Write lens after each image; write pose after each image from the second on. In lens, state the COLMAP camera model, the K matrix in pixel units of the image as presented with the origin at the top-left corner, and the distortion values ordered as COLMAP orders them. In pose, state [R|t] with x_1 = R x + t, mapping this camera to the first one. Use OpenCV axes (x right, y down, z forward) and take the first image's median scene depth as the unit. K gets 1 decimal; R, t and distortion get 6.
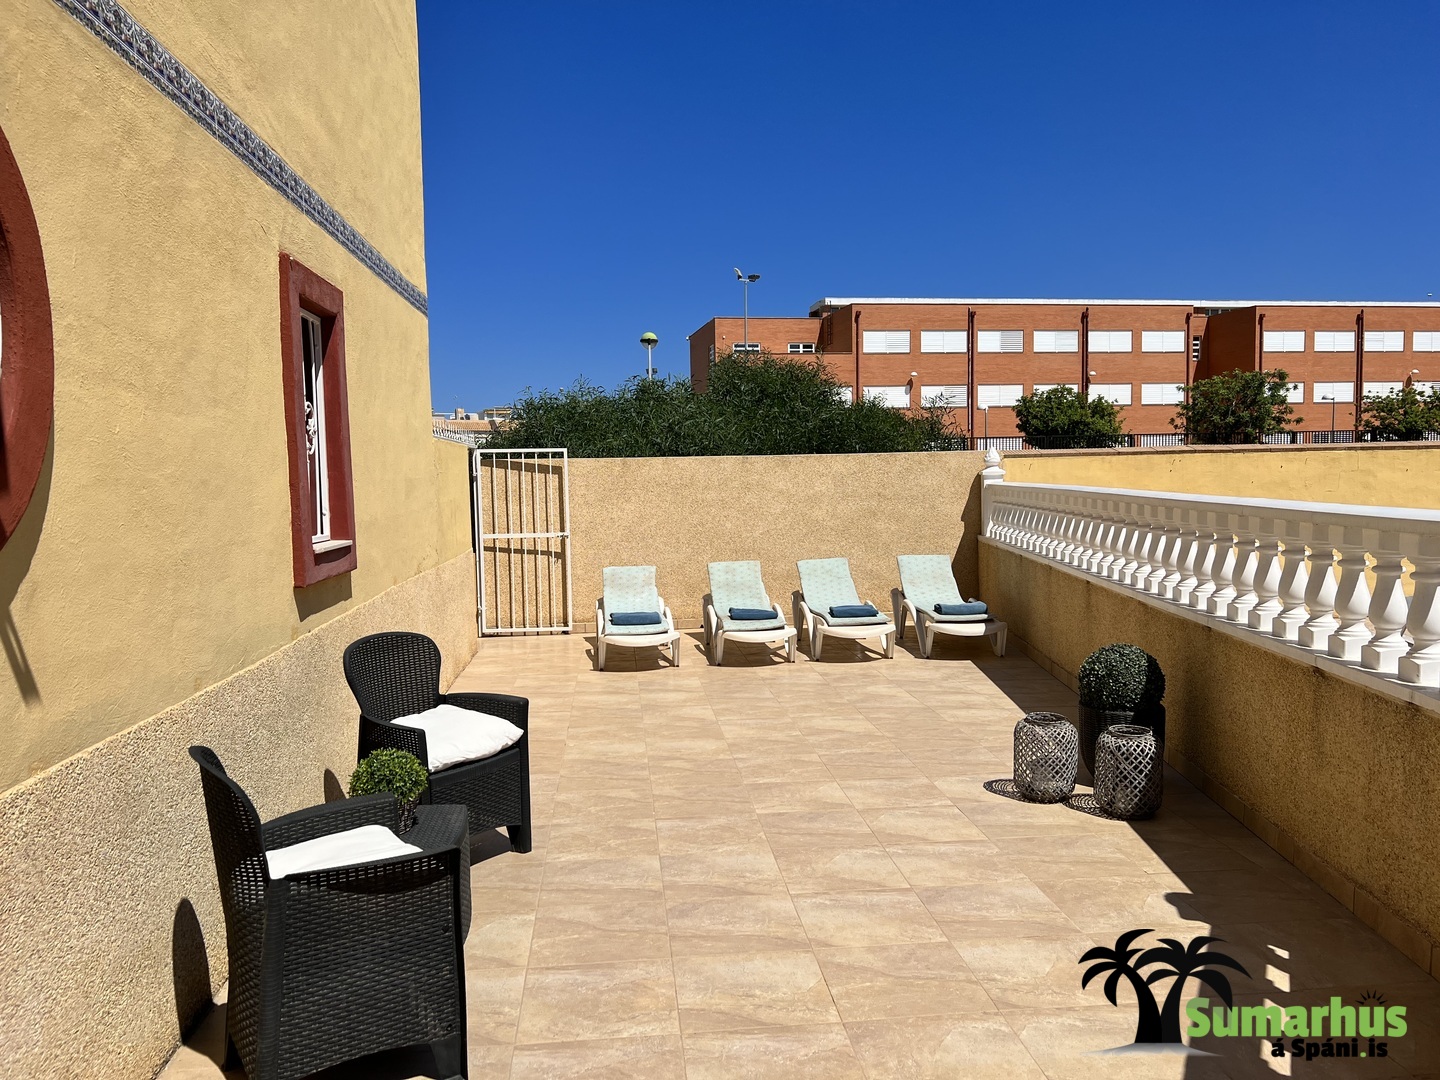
lens RADIAL K [[1075.1, 0, 717.5], [0, 1075.1, 545.0], [0, 0, 1]] dist [0.036418, -0.018016]
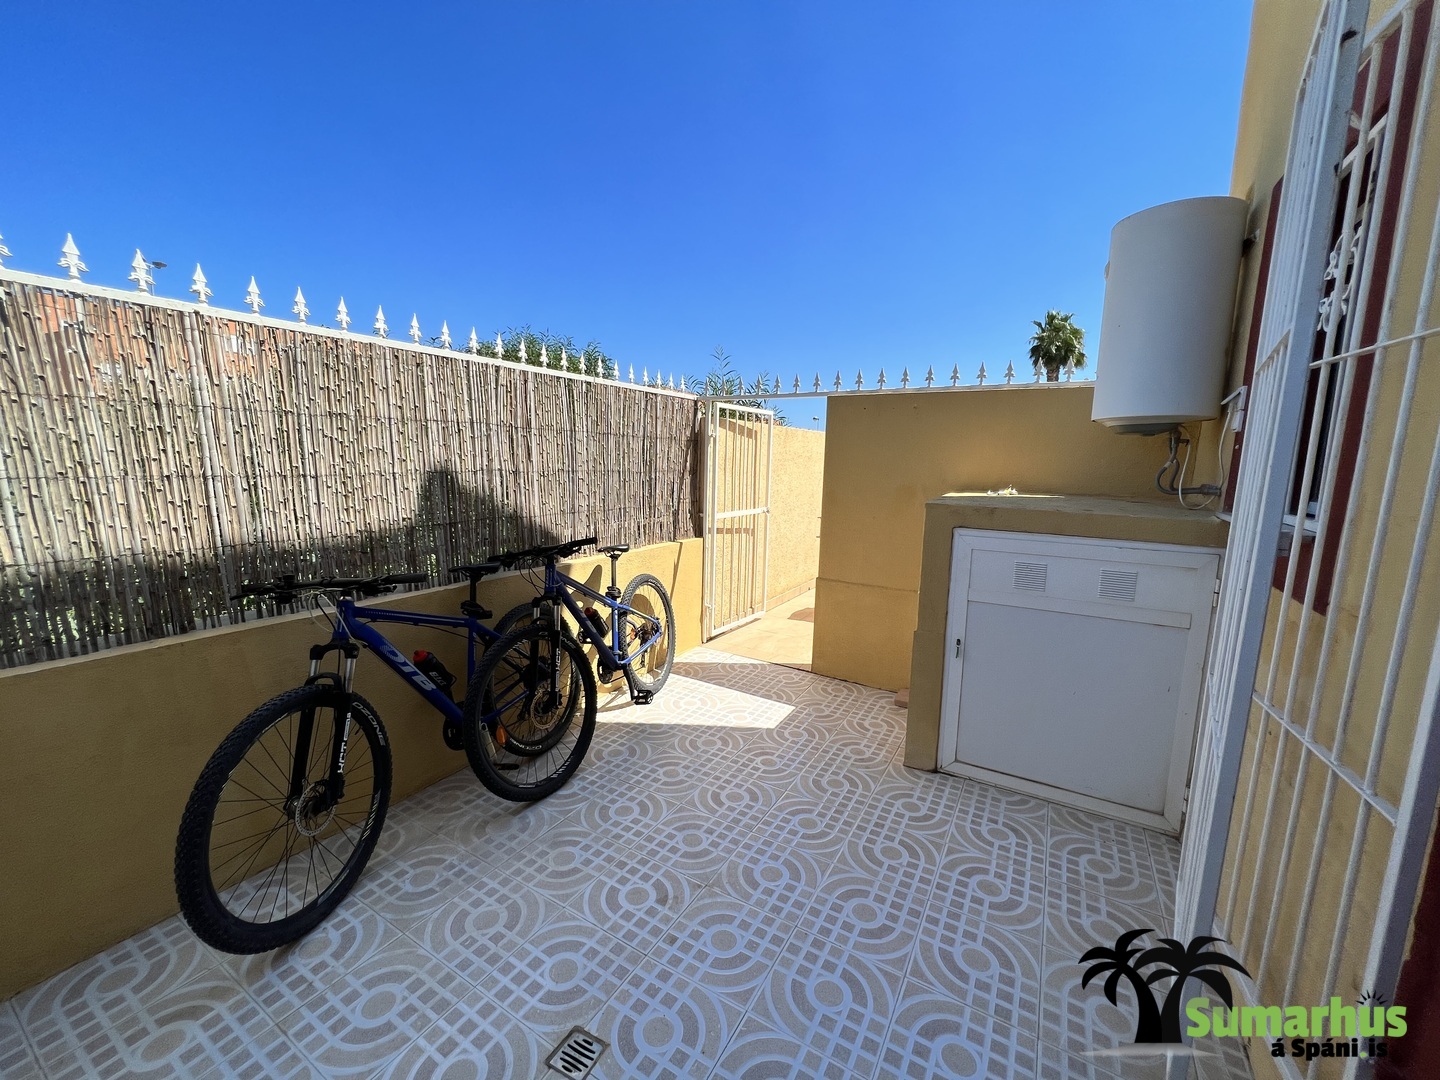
lens RADIAL K [[577.4, 0, 722.1], [0, 577.4, 539.7], [0, 0, 1]] dist [-0.003013, 0.000432]
pose [[0.593854, -0.079816, 0.800604, -0.546198], [0.023250, 0.996354, 0.082086, -0.024259], [-0.804237, -0.030133, 0.593544, 0.733737]]
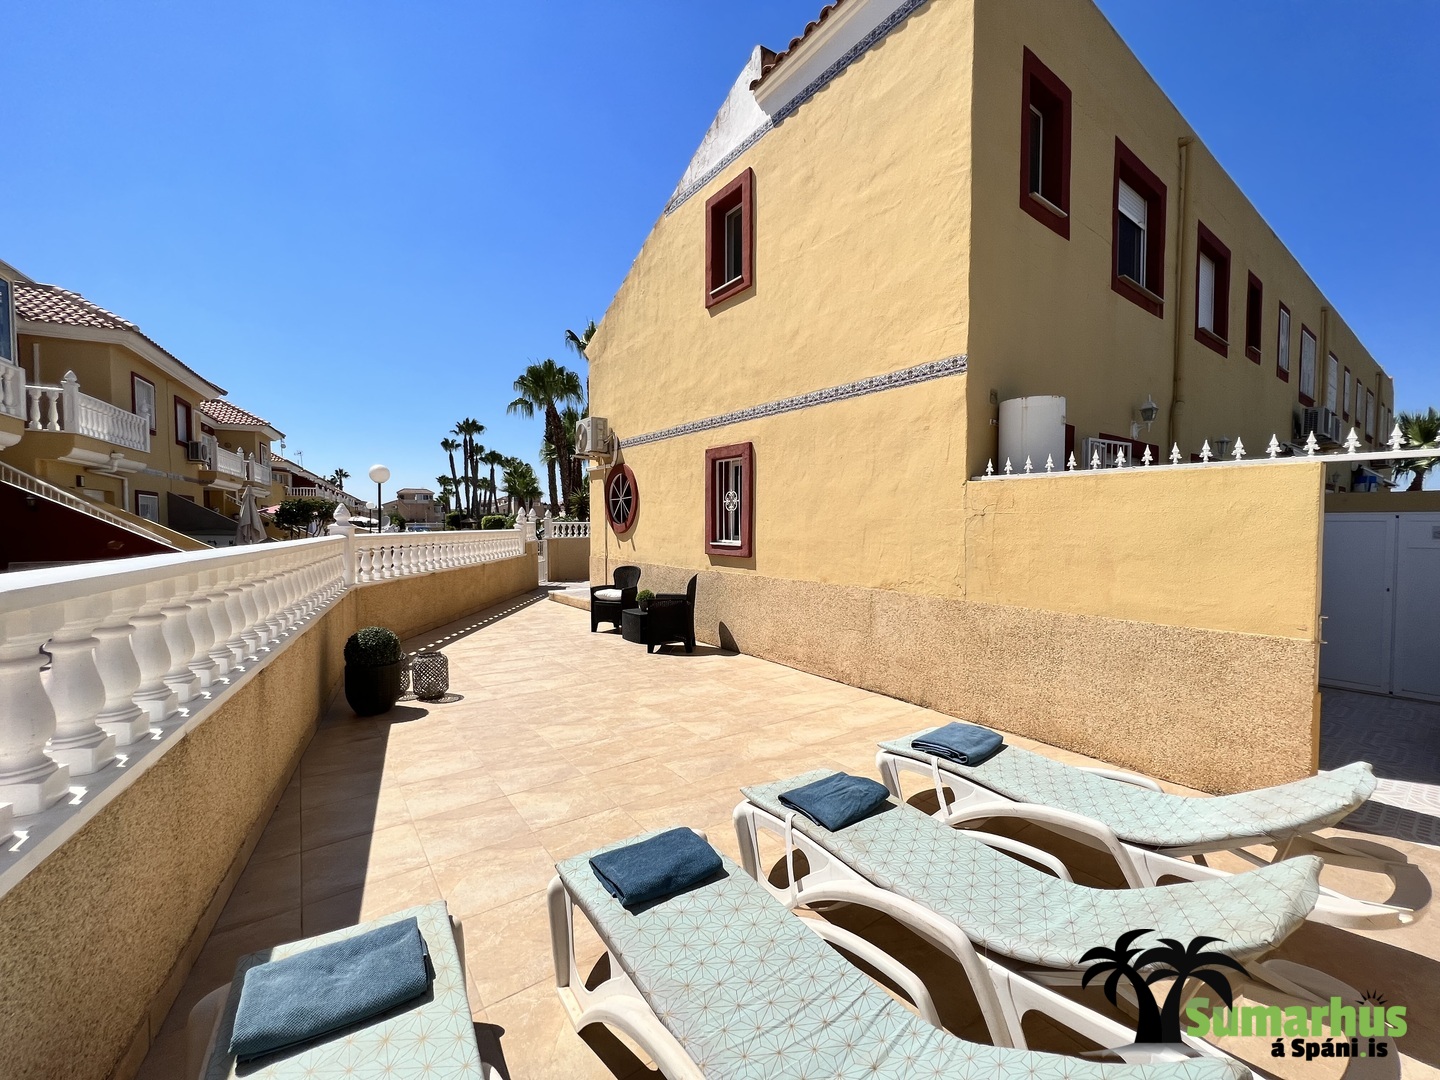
lens RADIAL K [[577.4, 0, 716.3], [0, 577.4, 538.9], [0, 0, 1]] dist [-0.003013, 0.000432]
pose [[-0.862470, 0.033125, -0.505023, 0.179039], [-0.018681, 0.995092, 0.097173, -0.068421], [0.505764, 0.093243, -0.857618, 0.999244]]
